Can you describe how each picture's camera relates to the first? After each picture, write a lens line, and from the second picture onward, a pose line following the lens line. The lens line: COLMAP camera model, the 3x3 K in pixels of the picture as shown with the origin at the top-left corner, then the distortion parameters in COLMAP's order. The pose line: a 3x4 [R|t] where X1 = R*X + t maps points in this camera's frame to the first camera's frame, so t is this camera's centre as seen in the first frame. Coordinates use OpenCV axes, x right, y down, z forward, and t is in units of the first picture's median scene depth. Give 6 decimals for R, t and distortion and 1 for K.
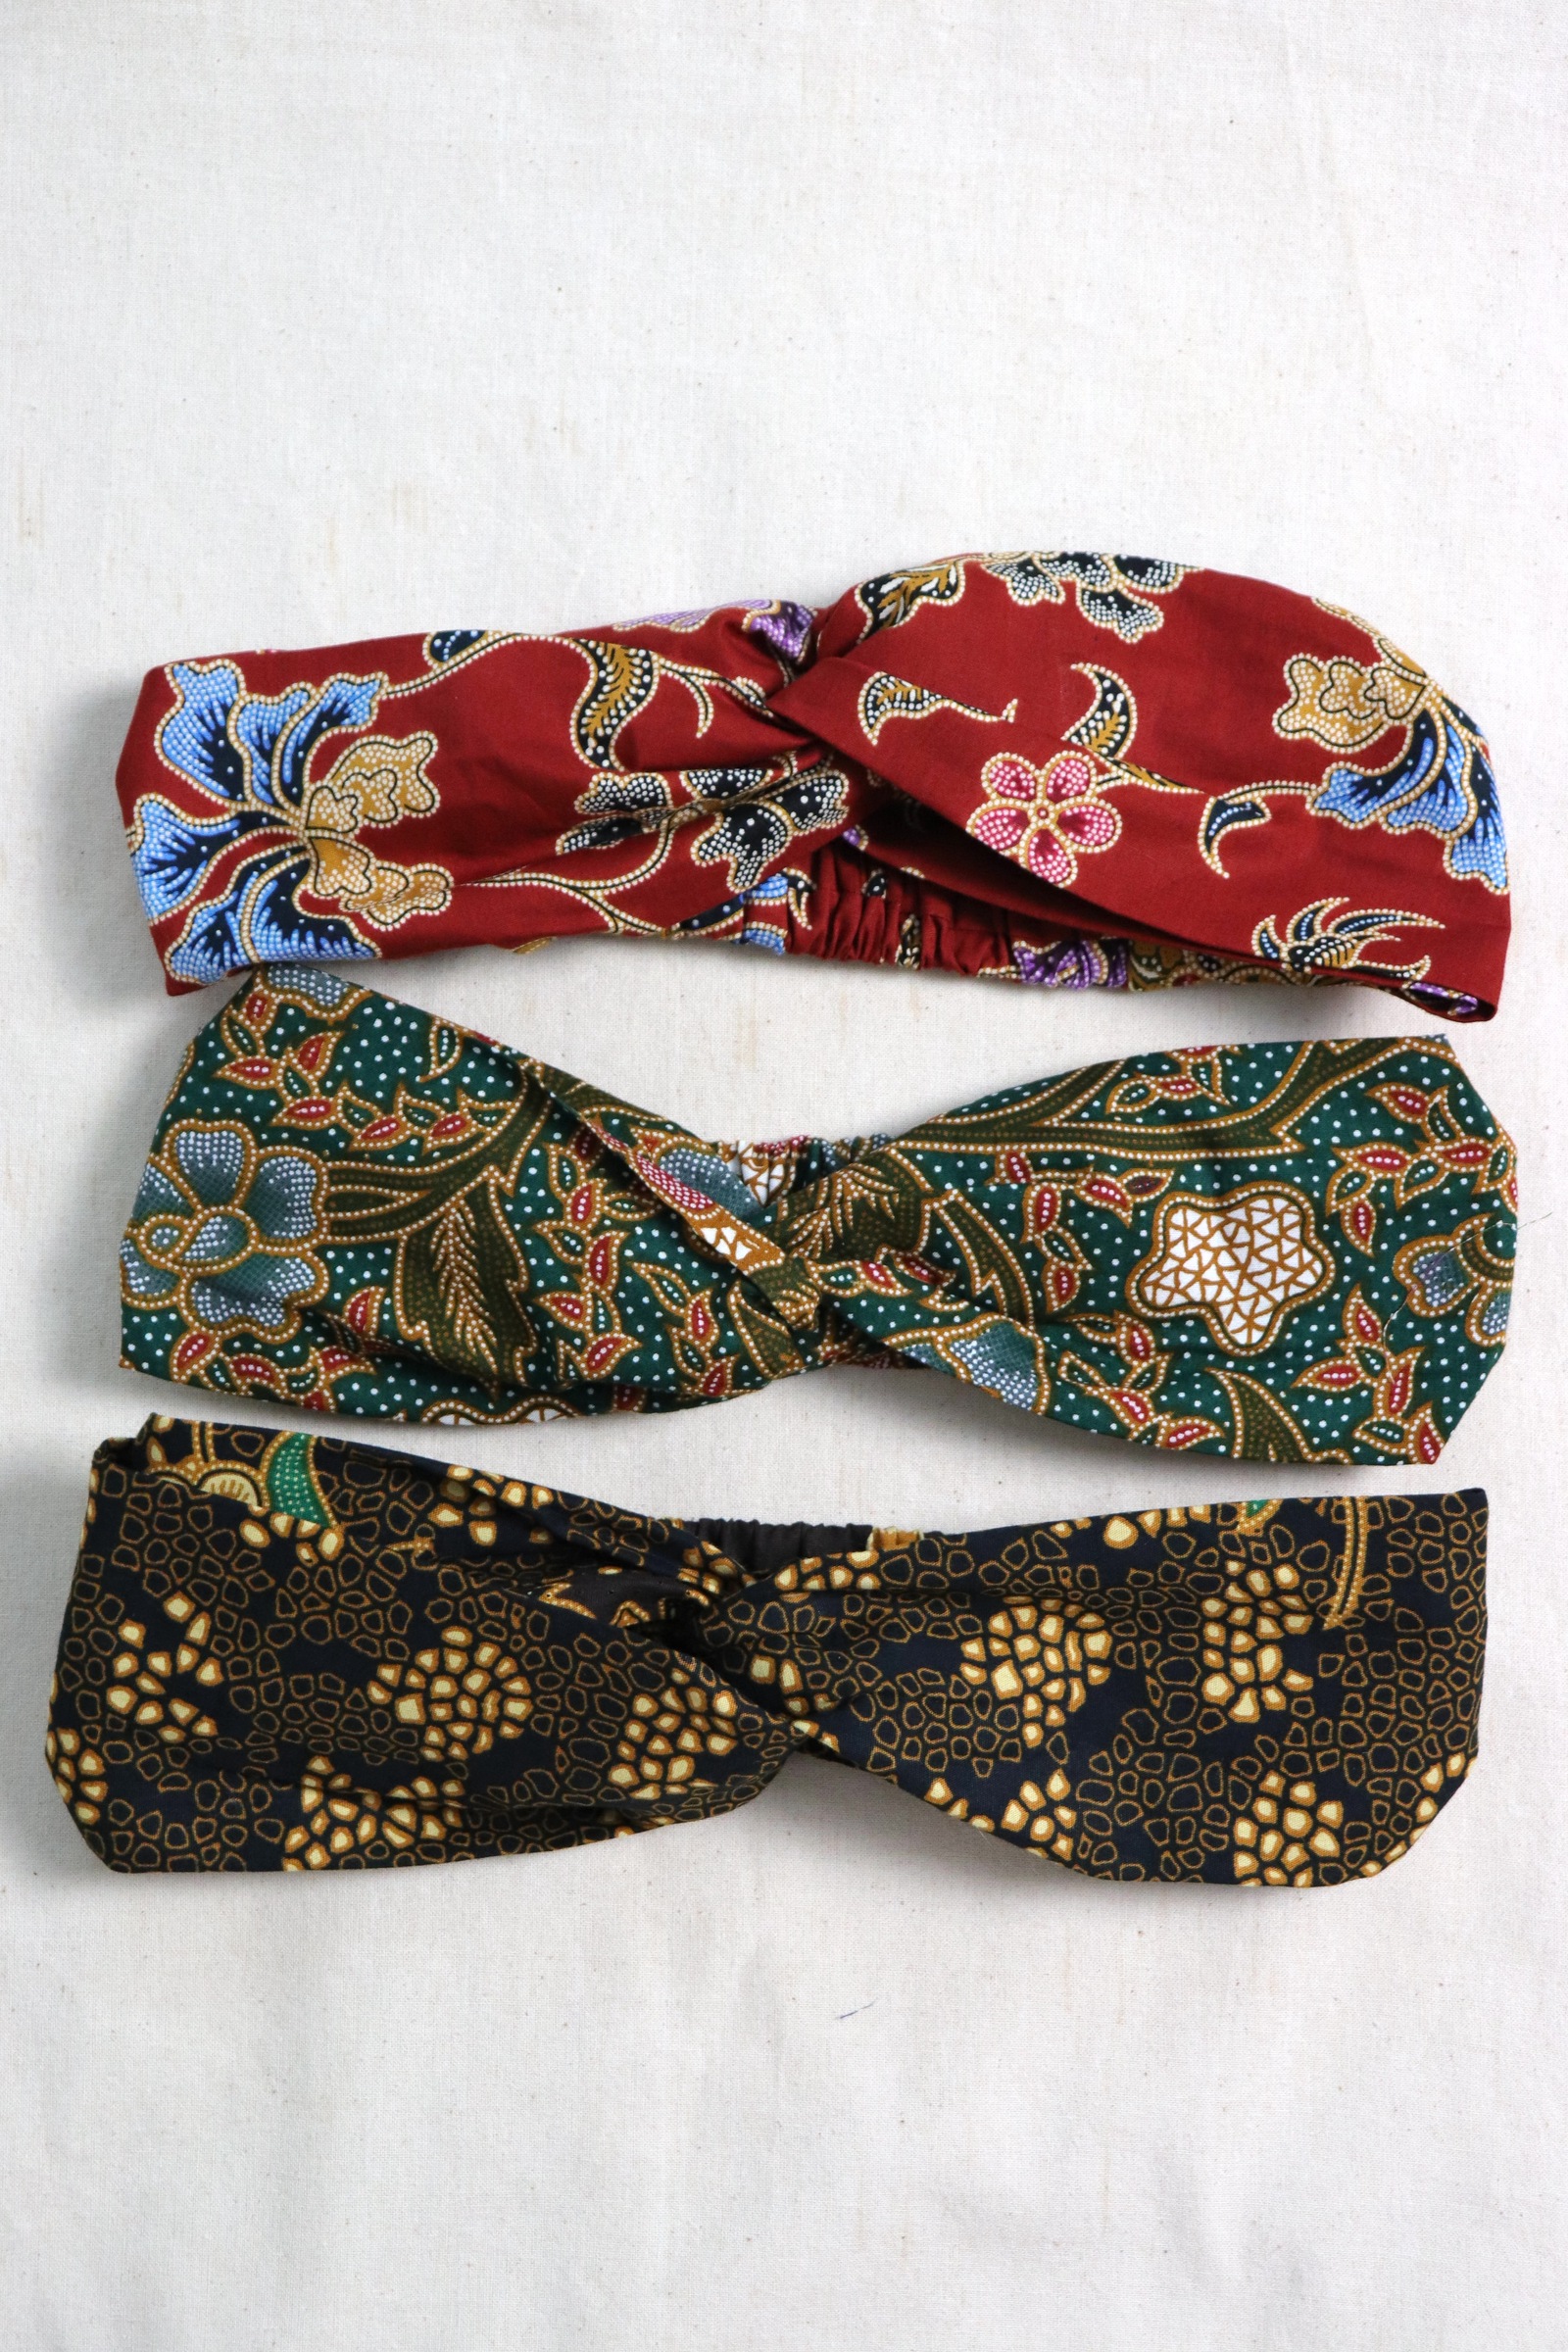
lens RADIAL K [[3683.5, 0, 763.3], [0, 3683.5, 1096.9], [0, 0, 1]] dist [0.093182, 0.000000]
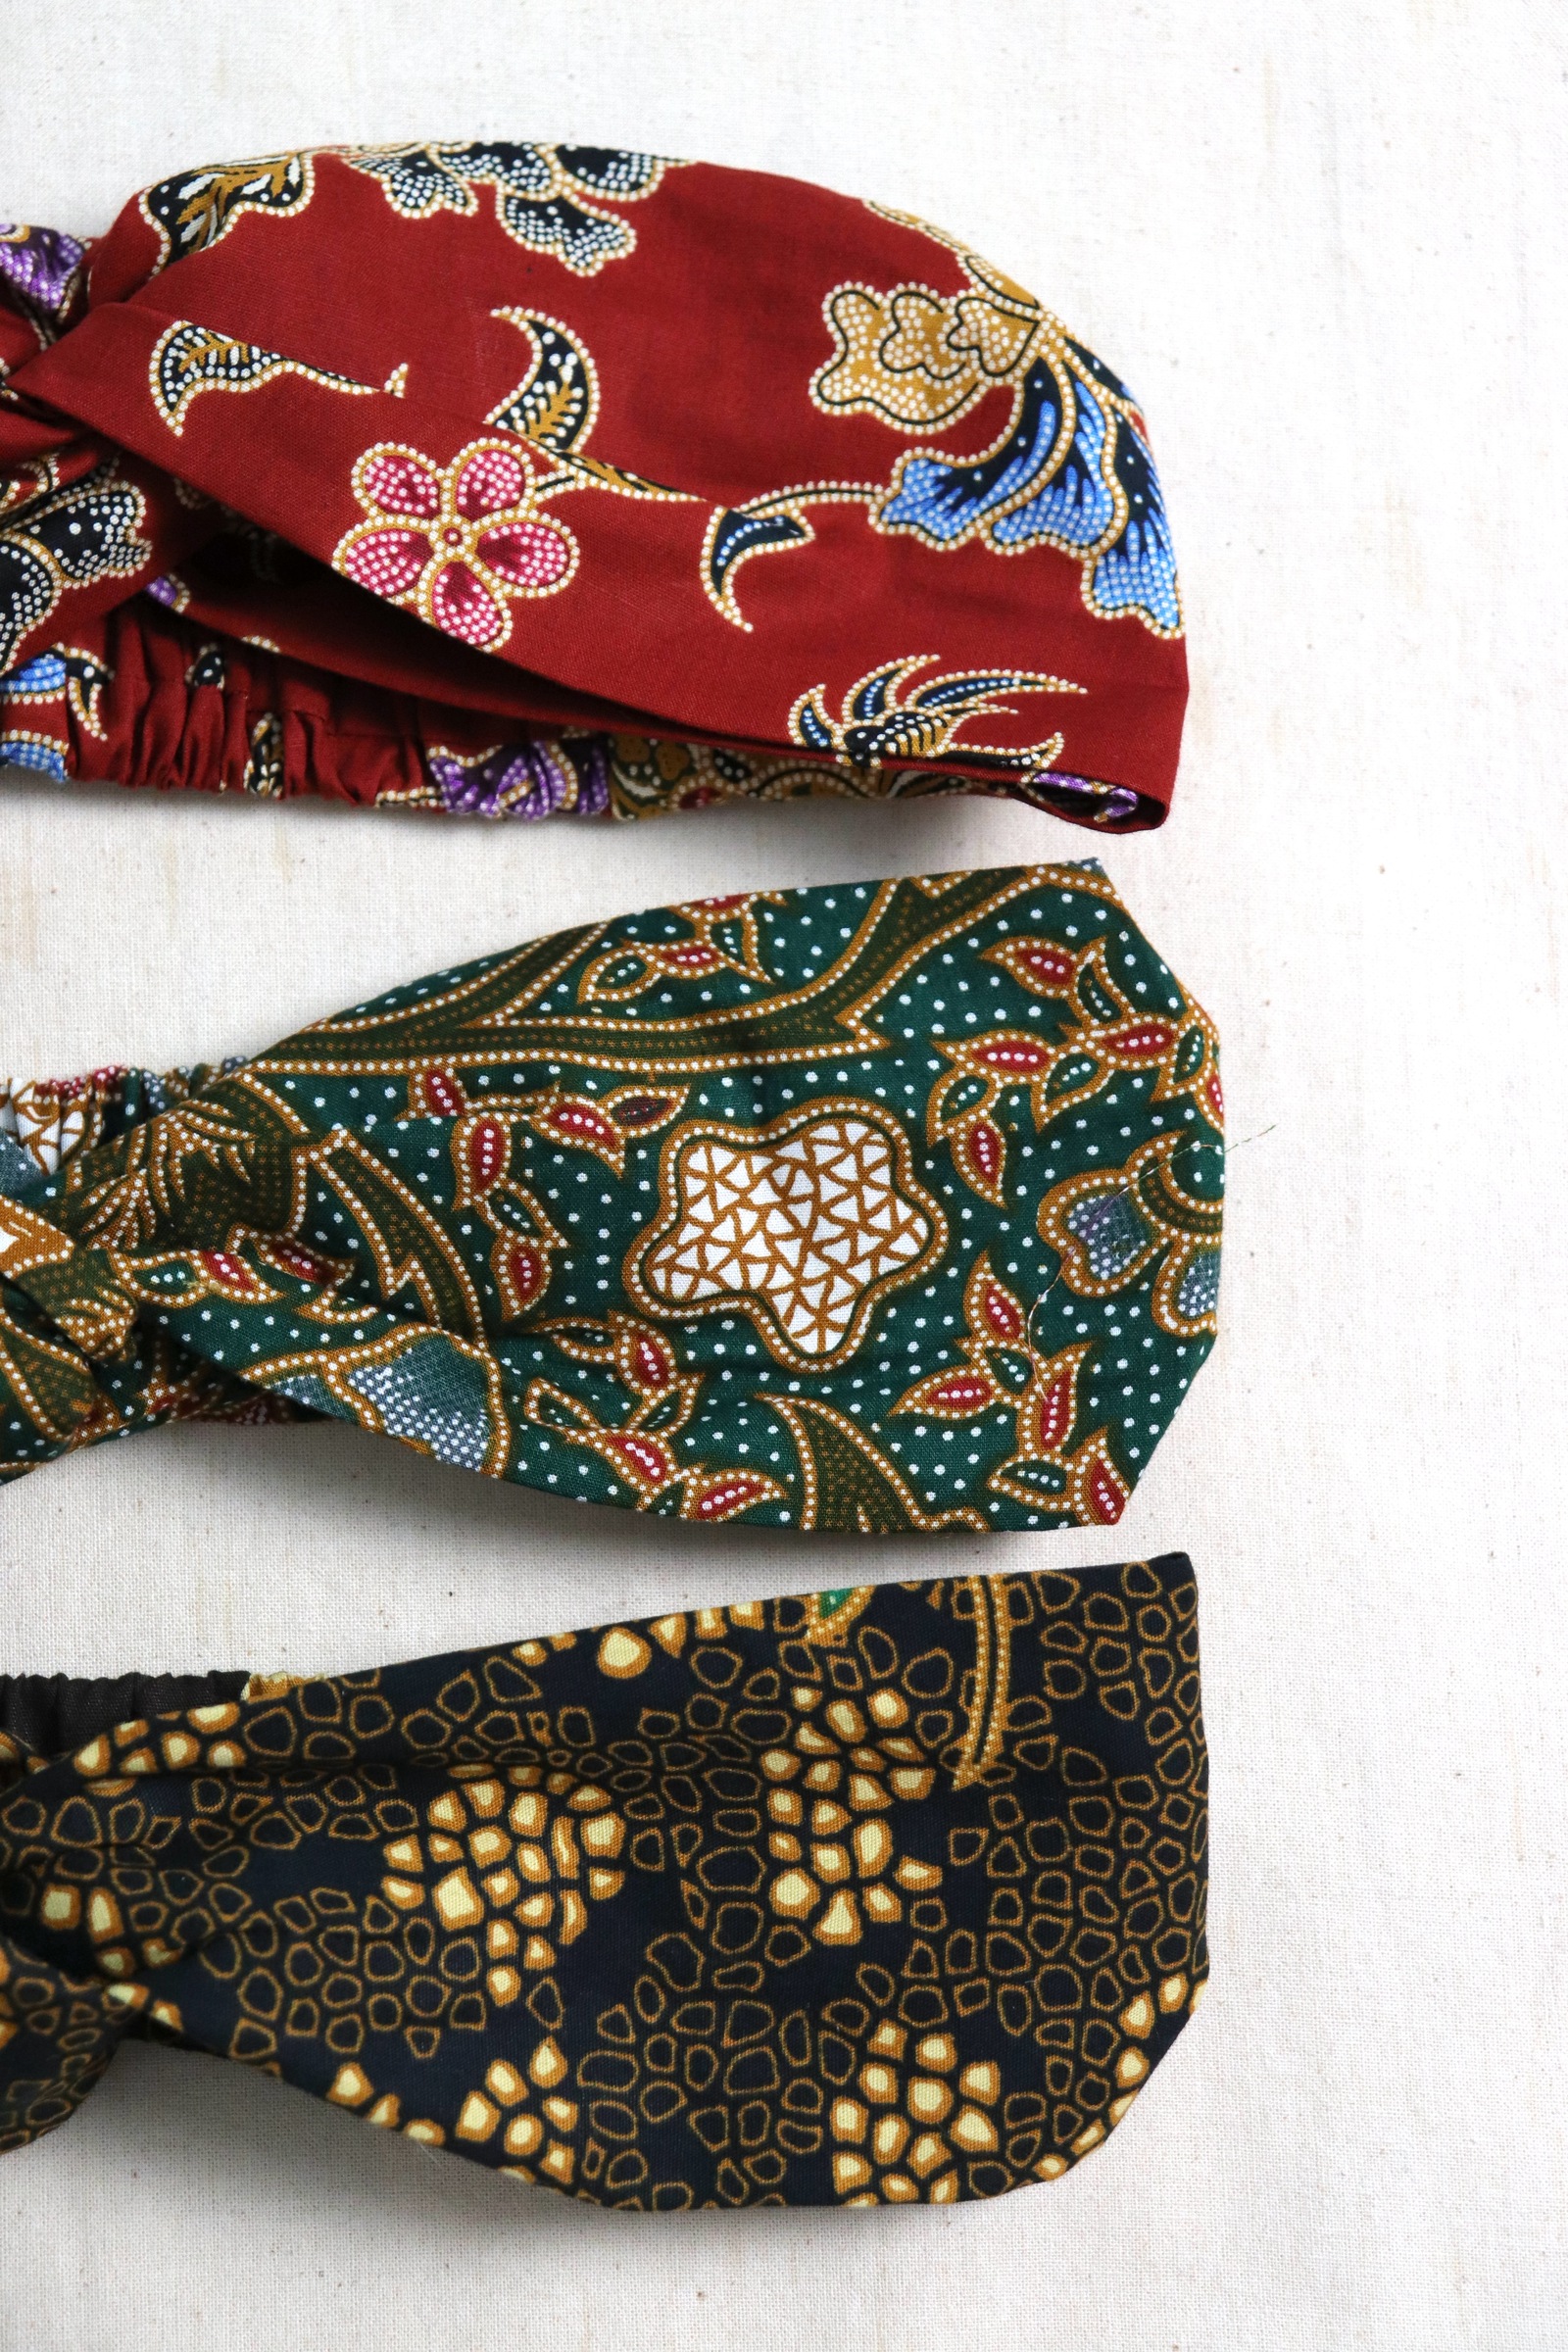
lens RADIAL K [[4437.0, 0, 781.8], [0, 4437.0, 1160.9], [0, 0, 1]] dist [0.209424, 0.000000]
pose [[0.997750, -0.048595, 0.046199, 0.091035], [0.050321, 0.998048, -0.036976, 0.062203], [-0.044312, 0.039218, 0.998248, 0.227463]]
